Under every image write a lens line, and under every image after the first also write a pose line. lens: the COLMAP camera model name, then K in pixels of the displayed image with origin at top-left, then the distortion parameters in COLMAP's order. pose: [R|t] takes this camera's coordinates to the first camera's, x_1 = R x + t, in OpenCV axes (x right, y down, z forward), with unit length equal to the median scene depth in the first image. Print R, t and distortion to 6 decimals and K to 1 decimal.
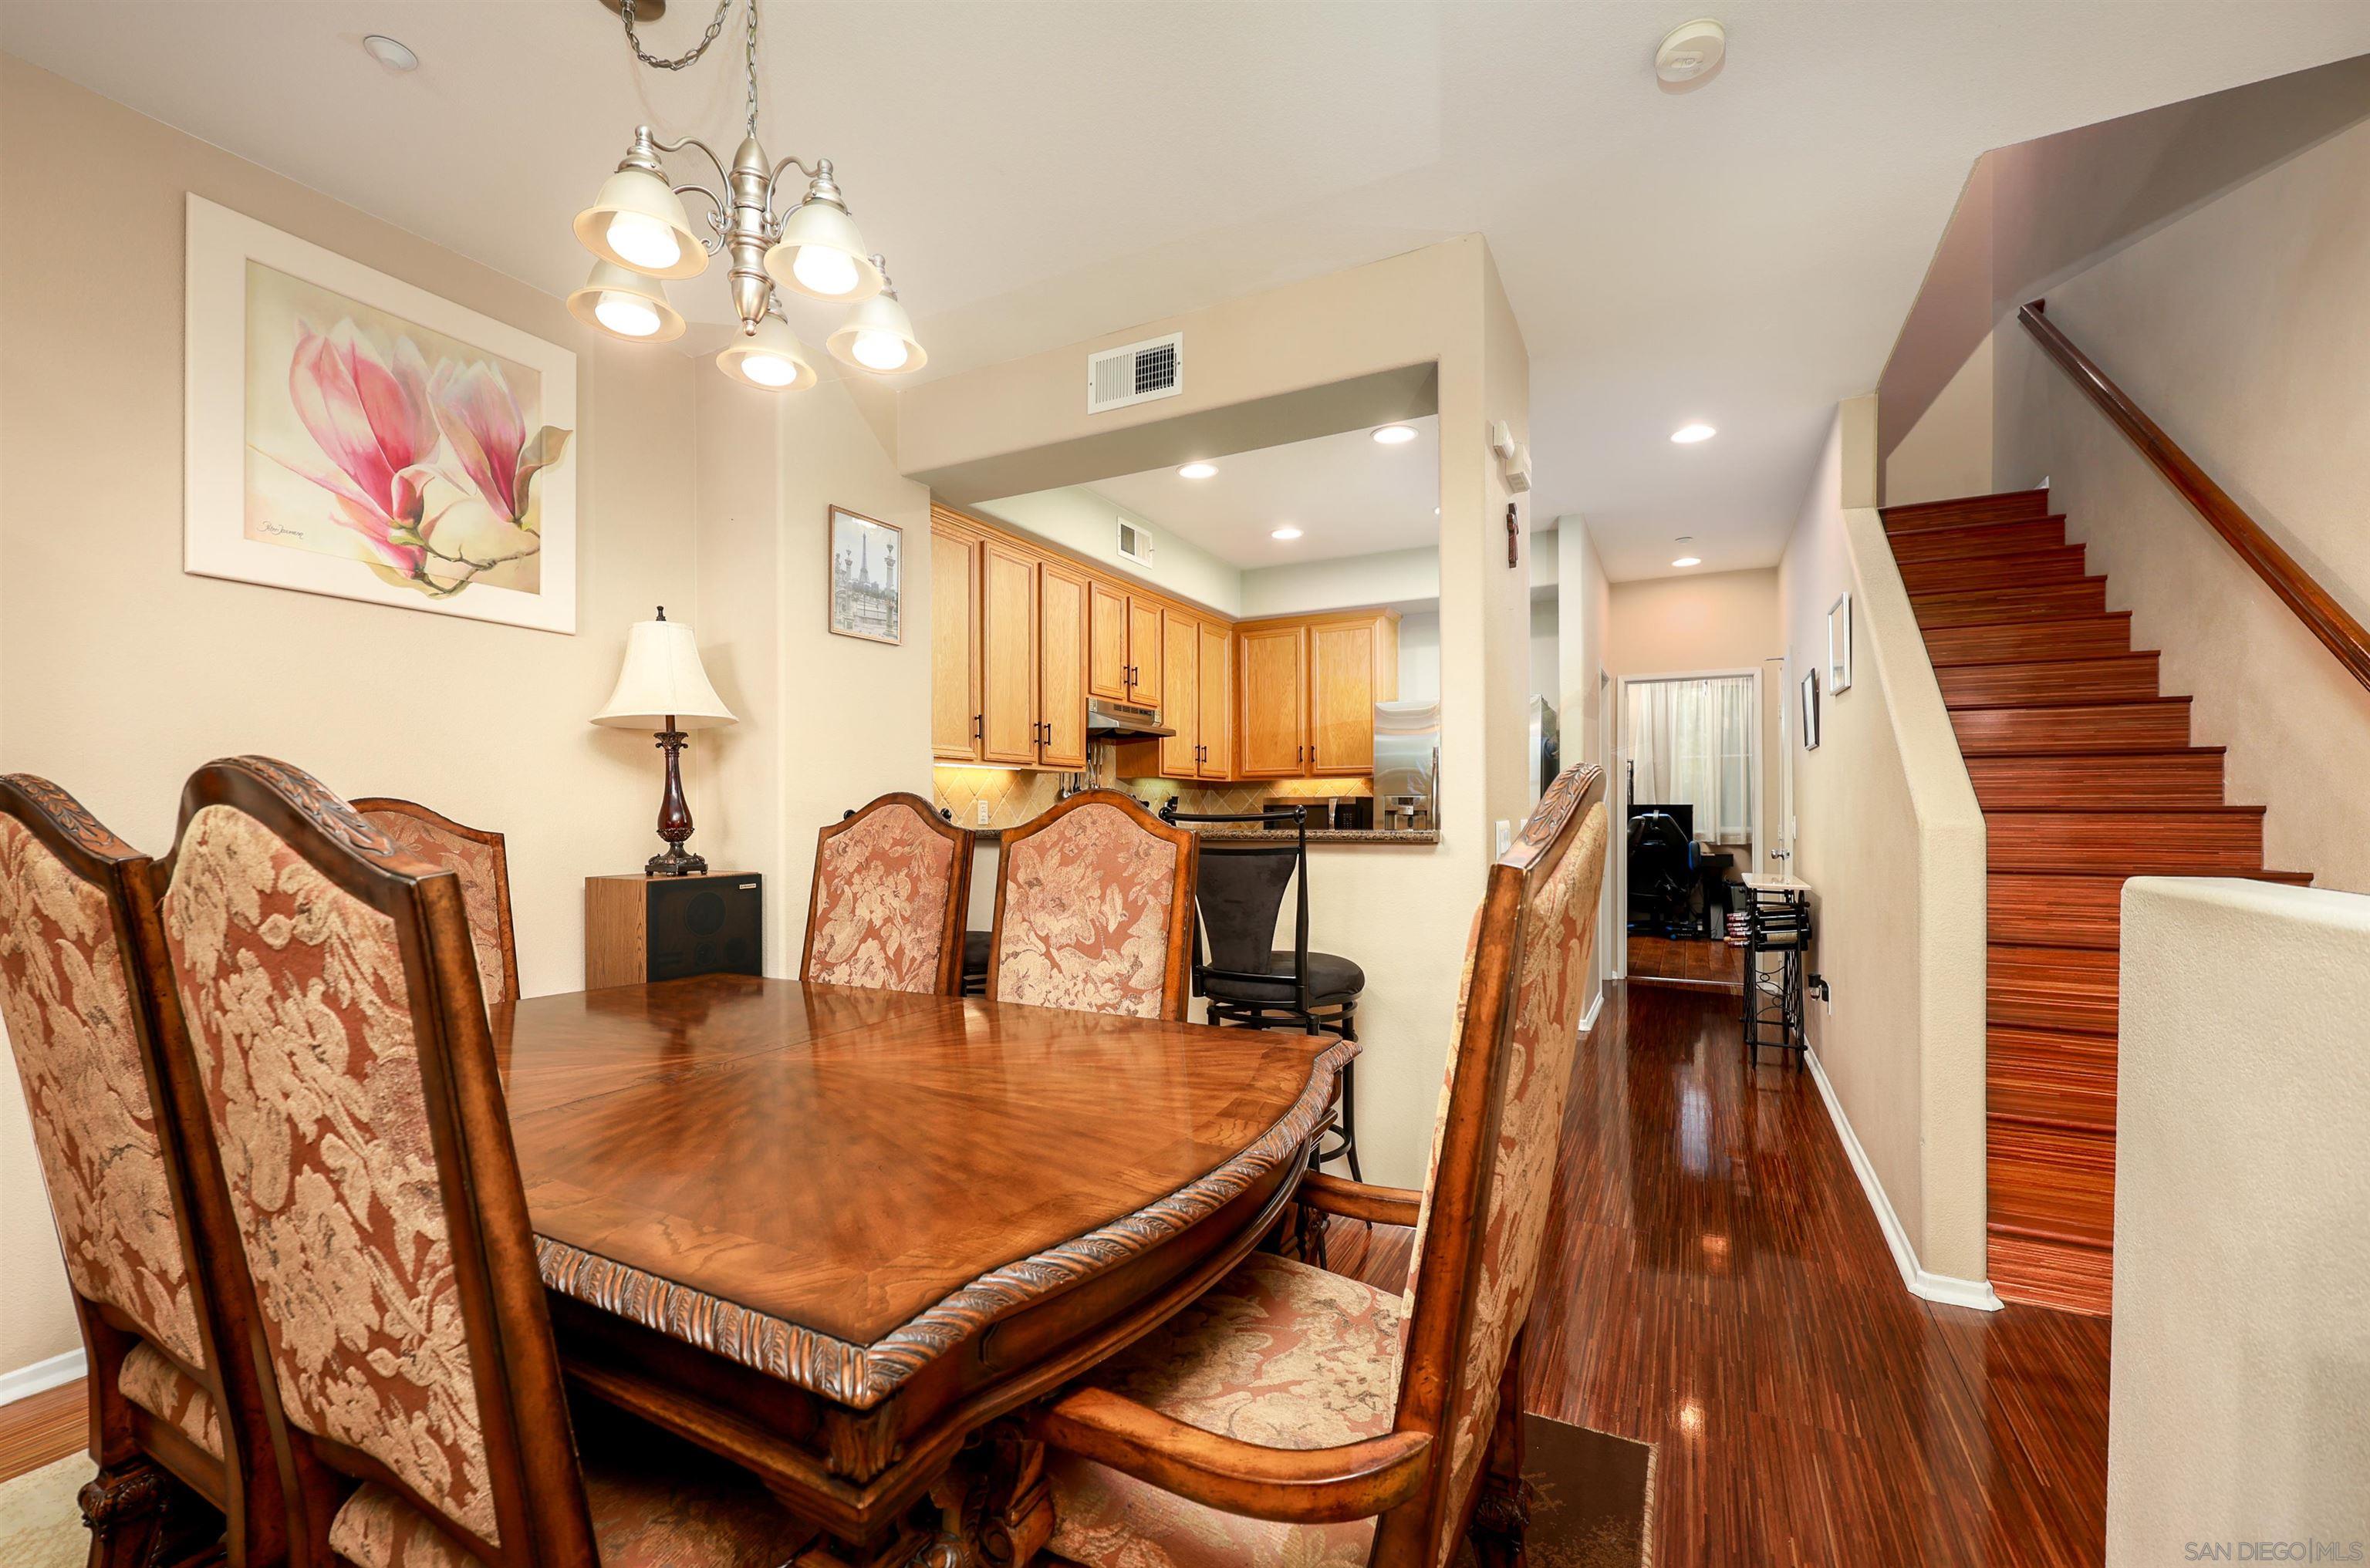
lens RADIAL K [[970.5, 0, 1191.1], [0, 970.5, 818.5], [0, 0, 1]] dist [-0.001429, -0.000338]
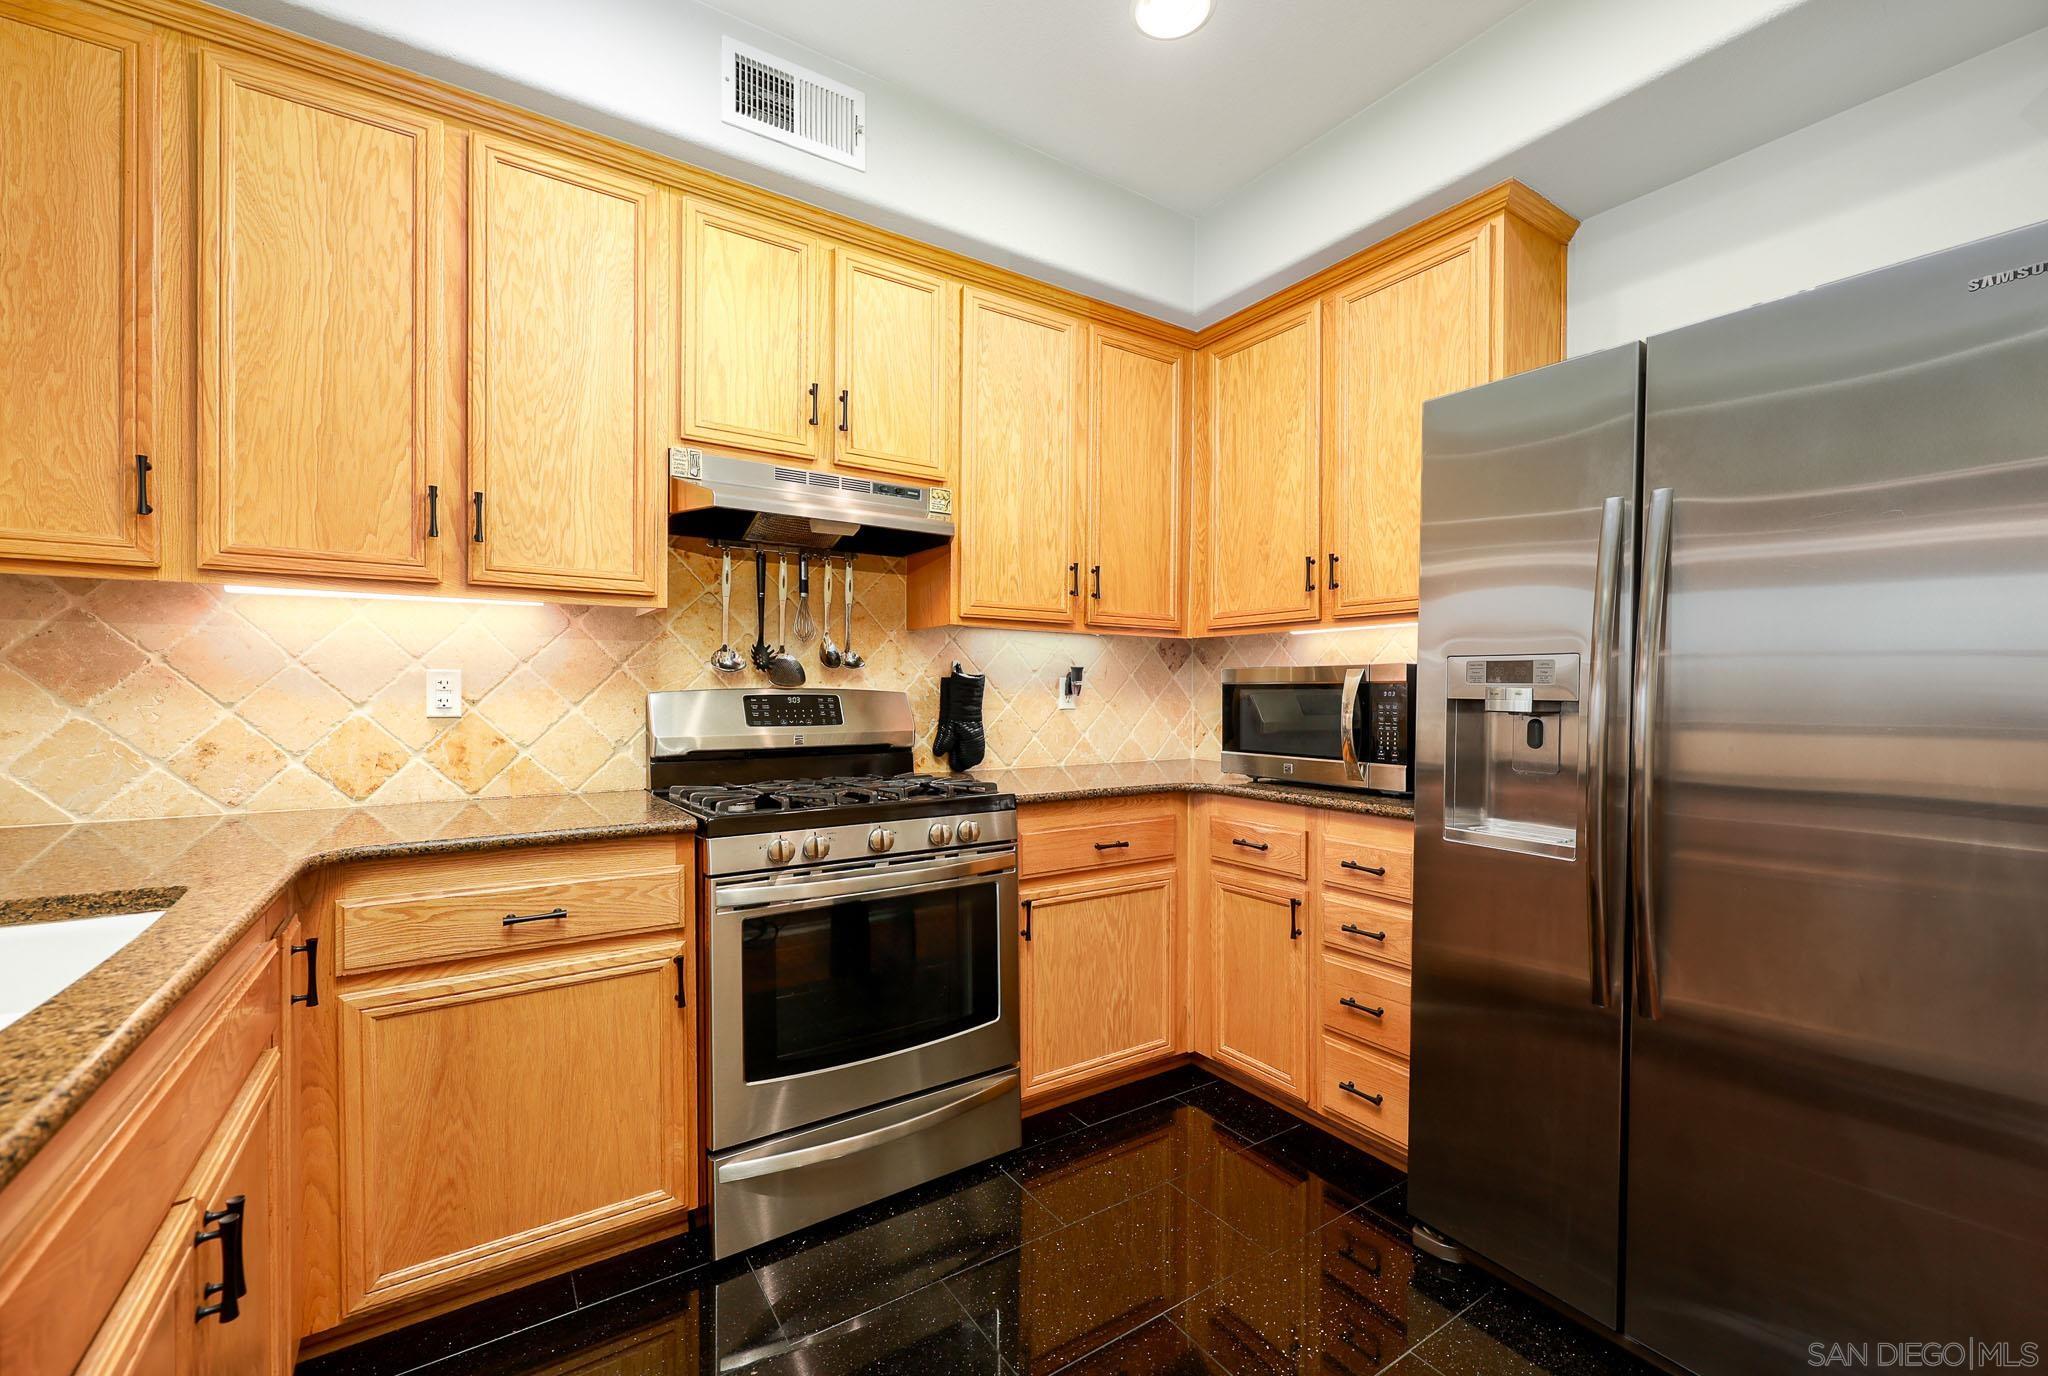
lens RADIAL K [[838.8, 0, 1017.5], [0, 838.8, 696.8], [0, 0, 1]] dist [-0.001294, -0.000052]
pose [[0.871532, 0.011634, -0.490200, 0.410158], [-0.011990, 0.999925, 0.002415, -0.014392], [0.490191, 0.003773, 0.871607, 1.263892]]
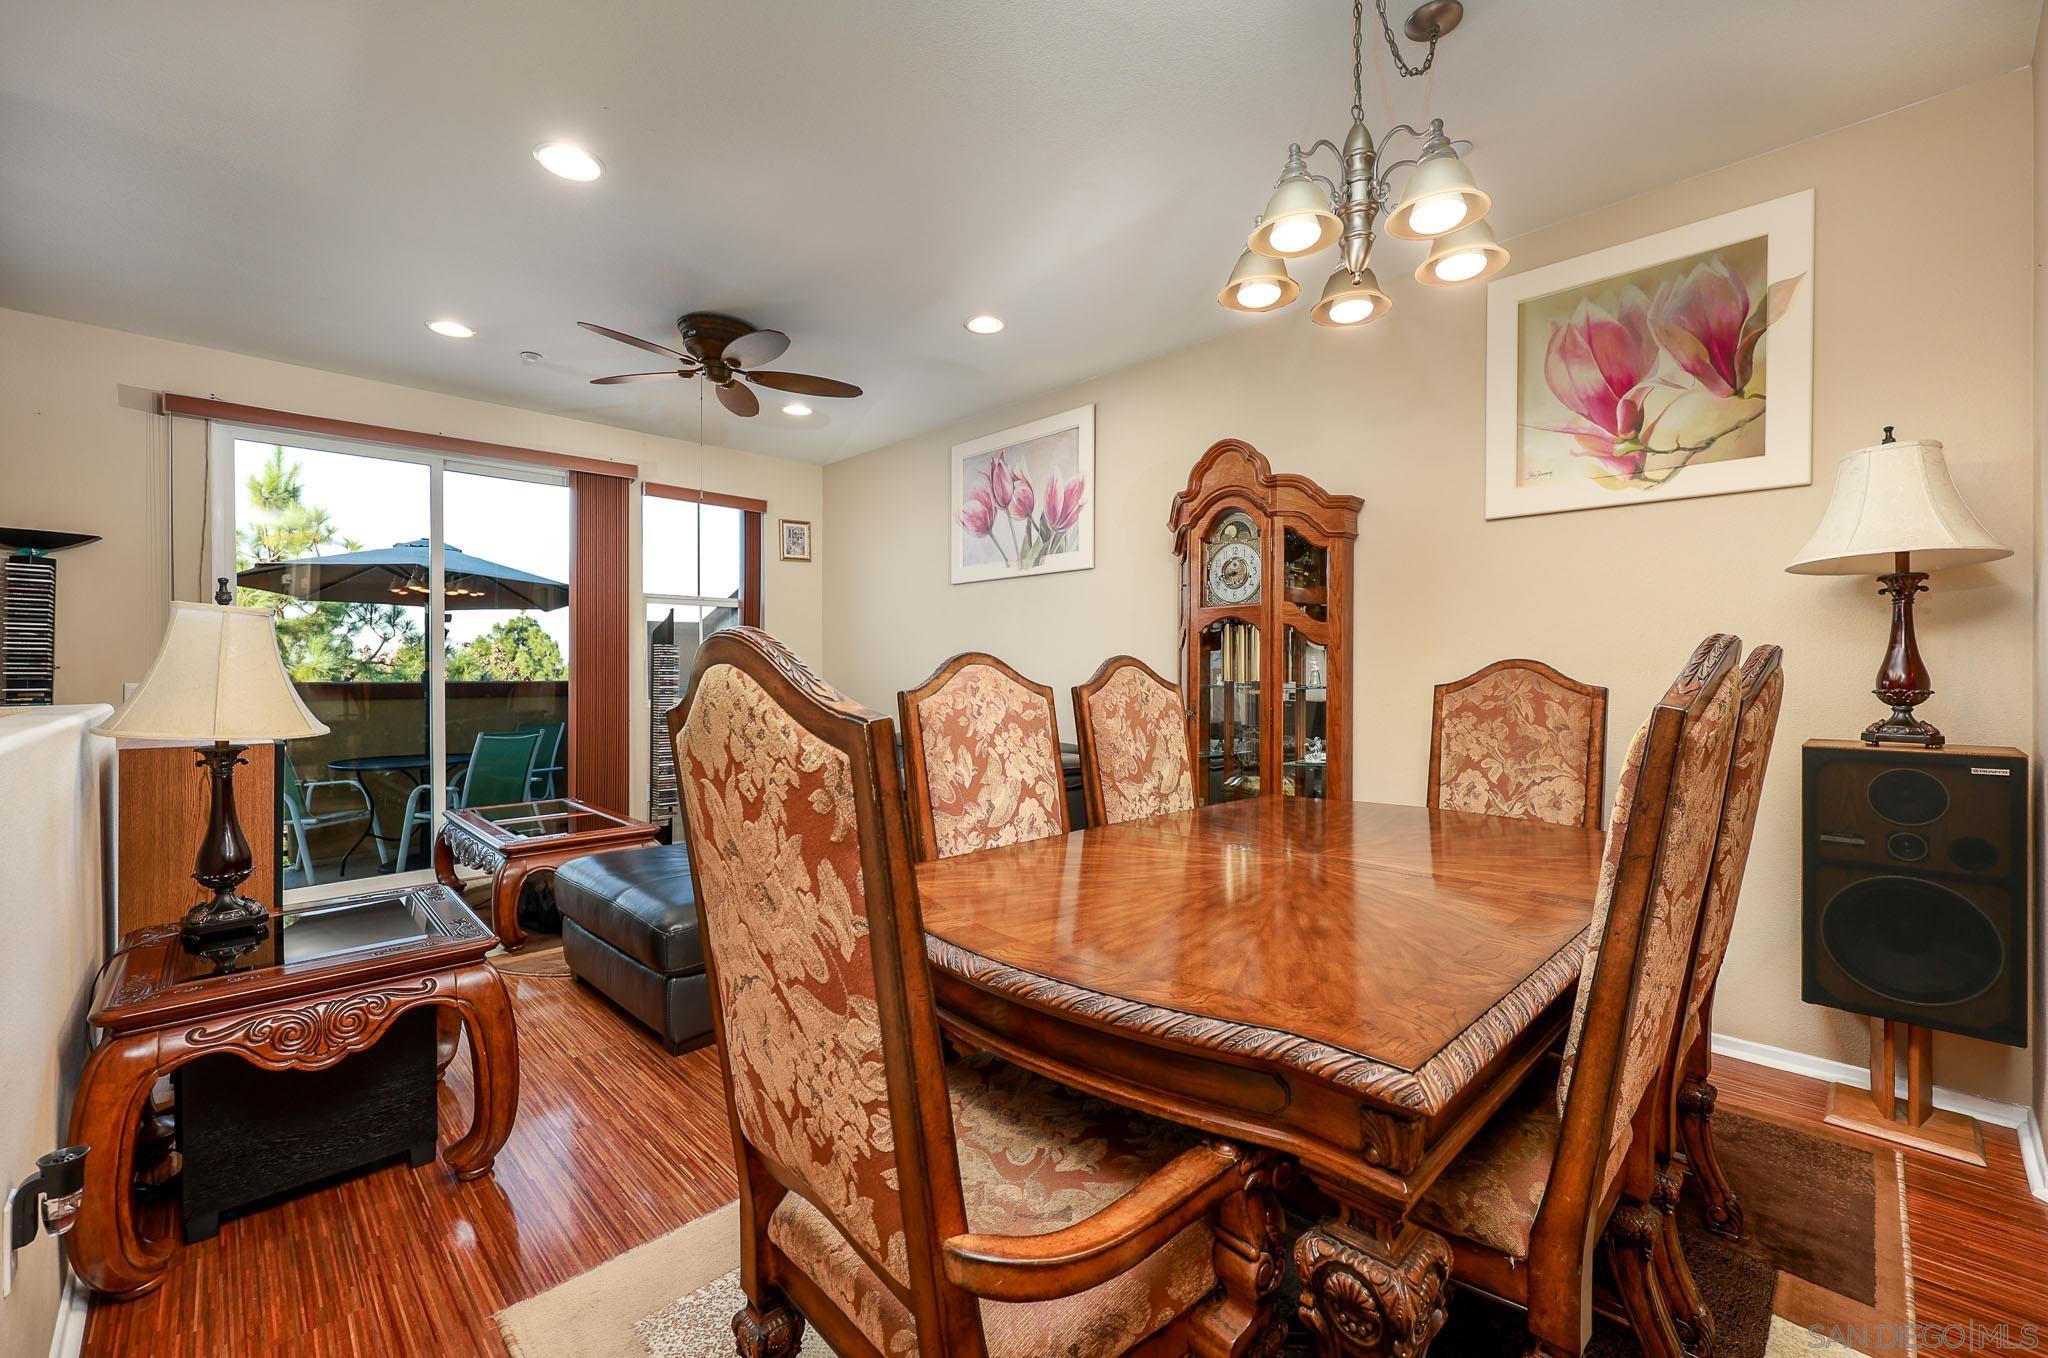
lens RADIAL K [[836.0, 0, 1019.9], [0, 836.0, 668.1], [0, 0, 1]] dist [-0.002753, -0.000362]
pose [[-0.315139, 0.000450, -0.949045, 0.400900], [-0.006744, 0.999974, 0.002714, -0.005572], [0.949022, 0.007256, -0.315128, 0.541337]]
